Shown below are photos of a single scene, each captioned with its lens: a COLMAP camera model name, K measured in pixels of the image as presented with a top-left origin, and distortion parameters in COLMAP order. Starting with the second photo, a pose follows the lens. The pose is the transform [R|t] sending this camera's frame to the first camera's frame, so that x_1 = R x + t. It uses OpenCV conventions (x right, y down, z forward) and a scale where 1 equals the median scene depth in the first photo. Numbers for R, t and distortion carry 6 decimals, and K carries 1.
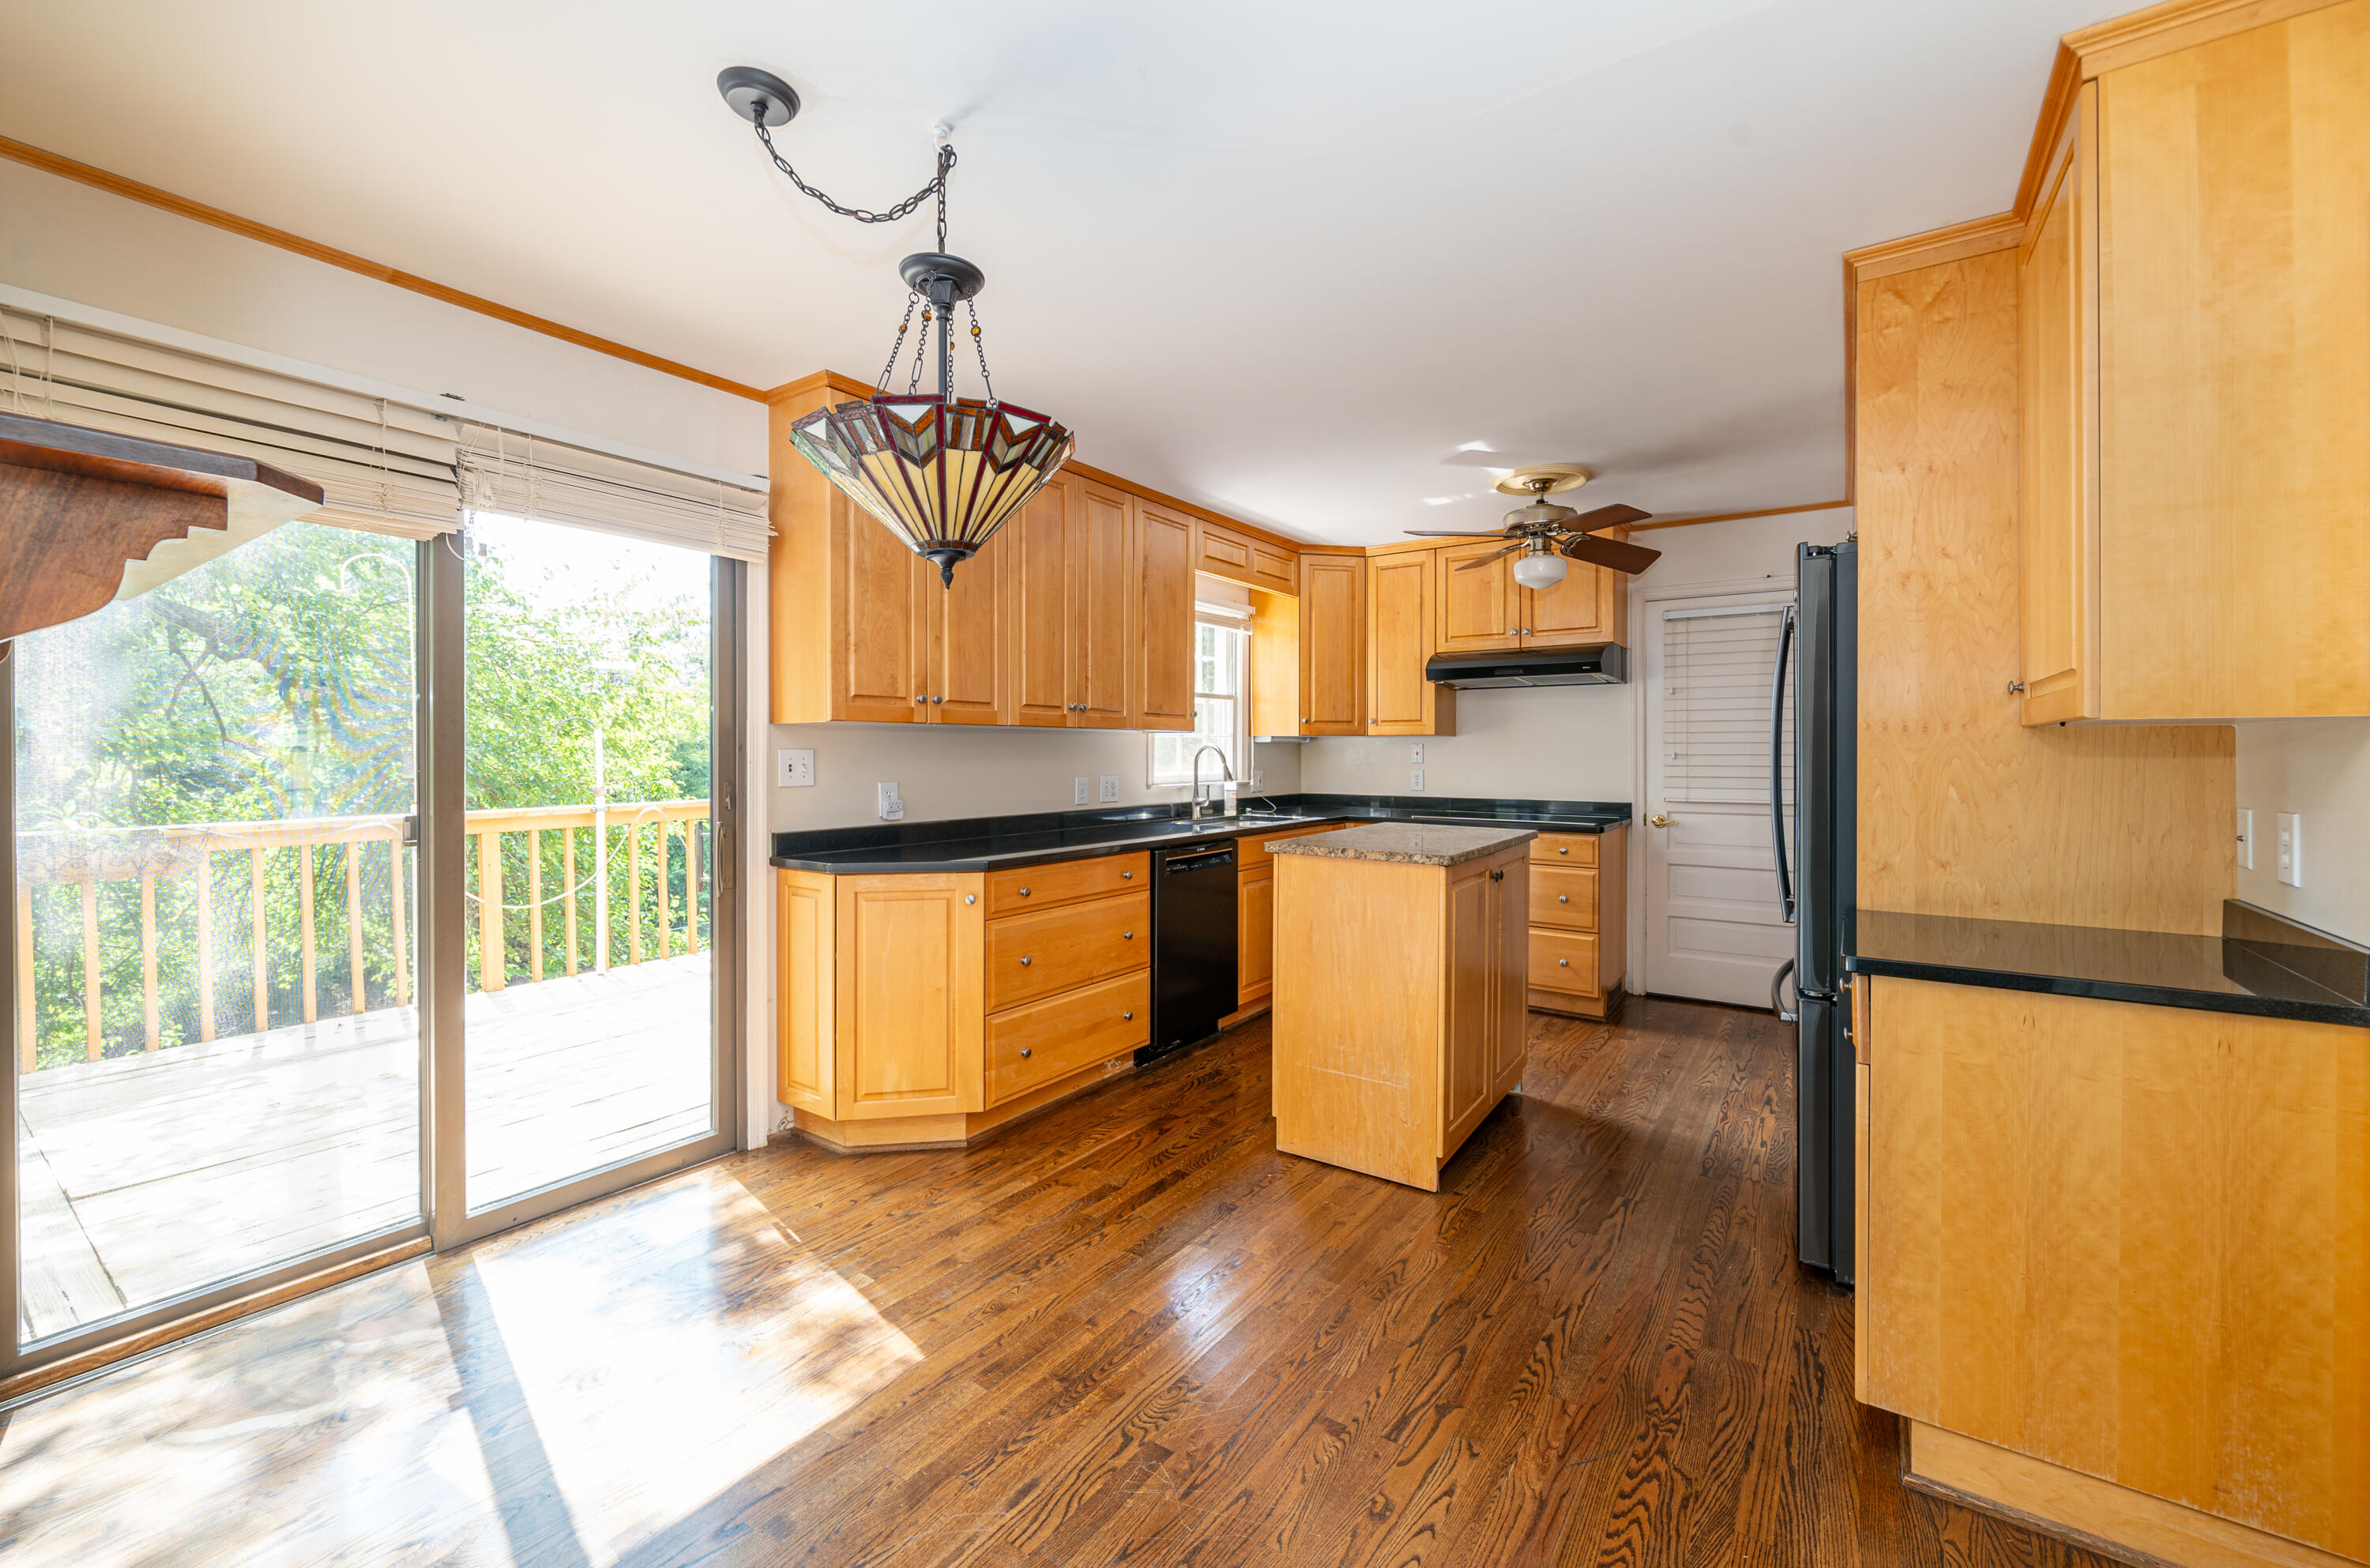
lens RADIAL K [[945.0, 0, 1187.8], [0, 945.0, 752.0], [0, 0, 1]] dist [0.000558, 0.000074]
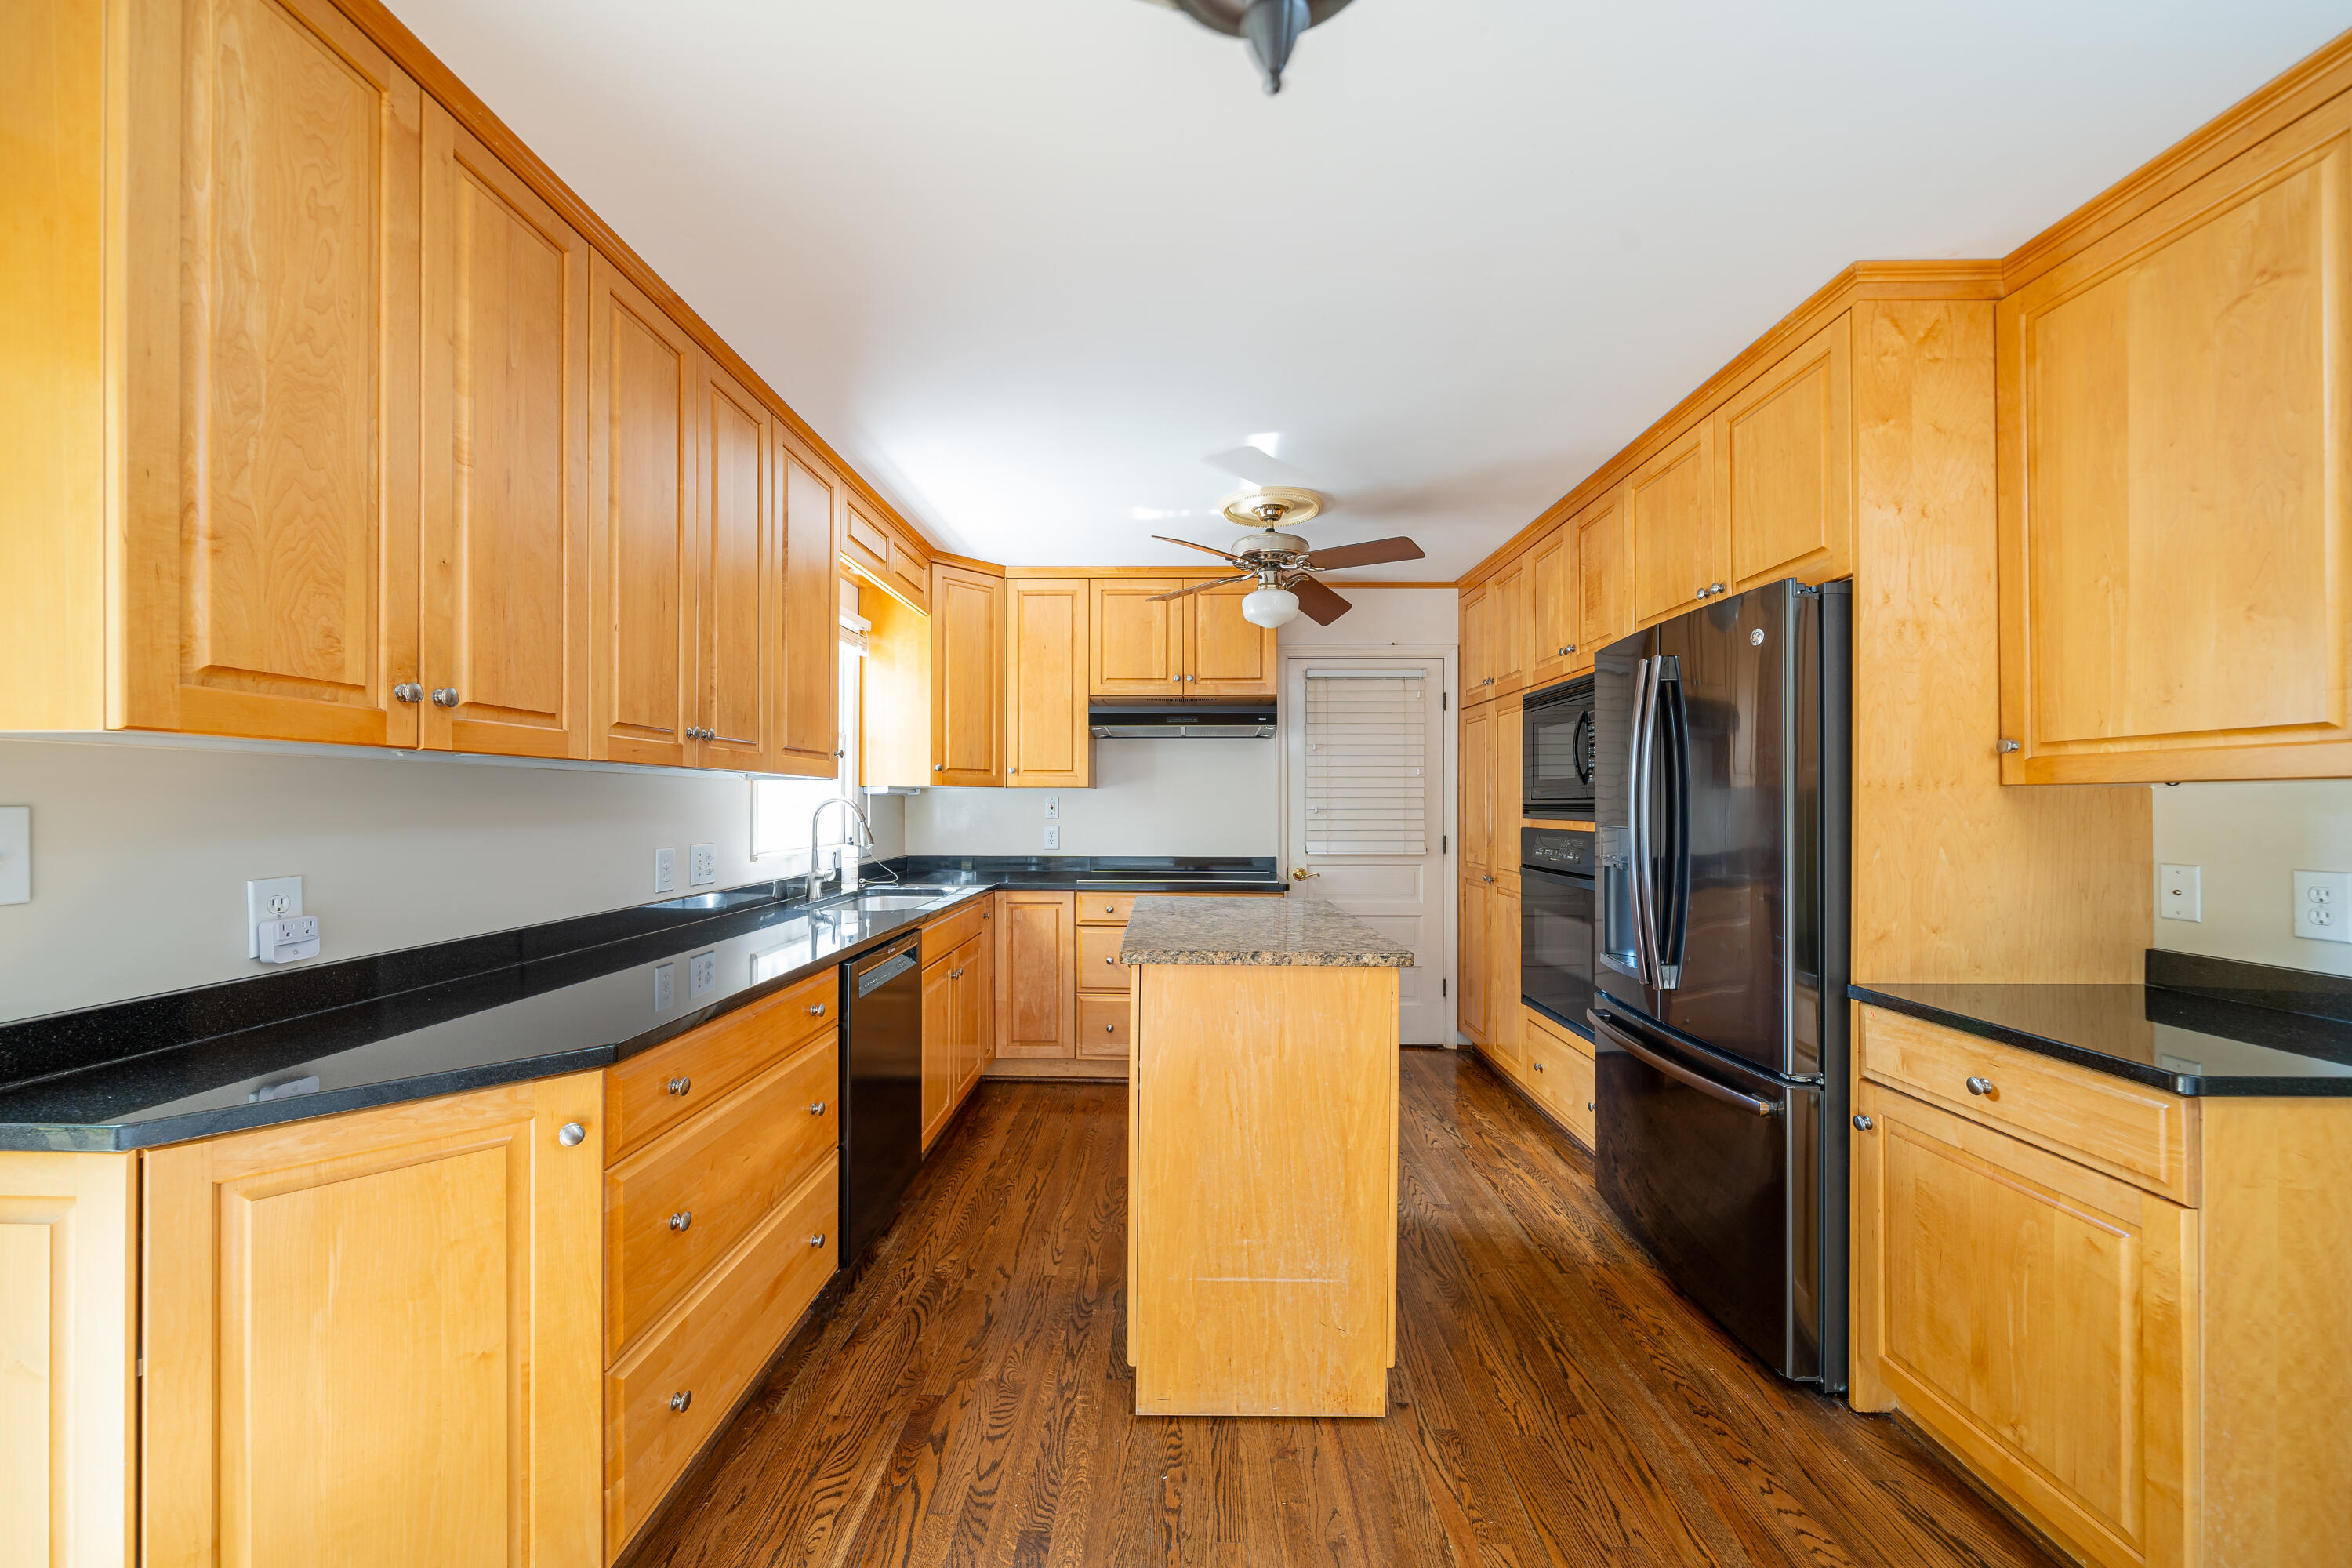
lens RADIAL K [[864.5, 0, 1170.1], [0, 864.5, 800.3], [0, 0, 1]] dist [-0.001774, 0.000056]
pose [[0.829203, 0.003222, 0.558939, -0.215238], [-0.001435, 0.999992, -0.003635, -0.004739], [-0.558946, 0.002212, 0.829201, 0.469520]]
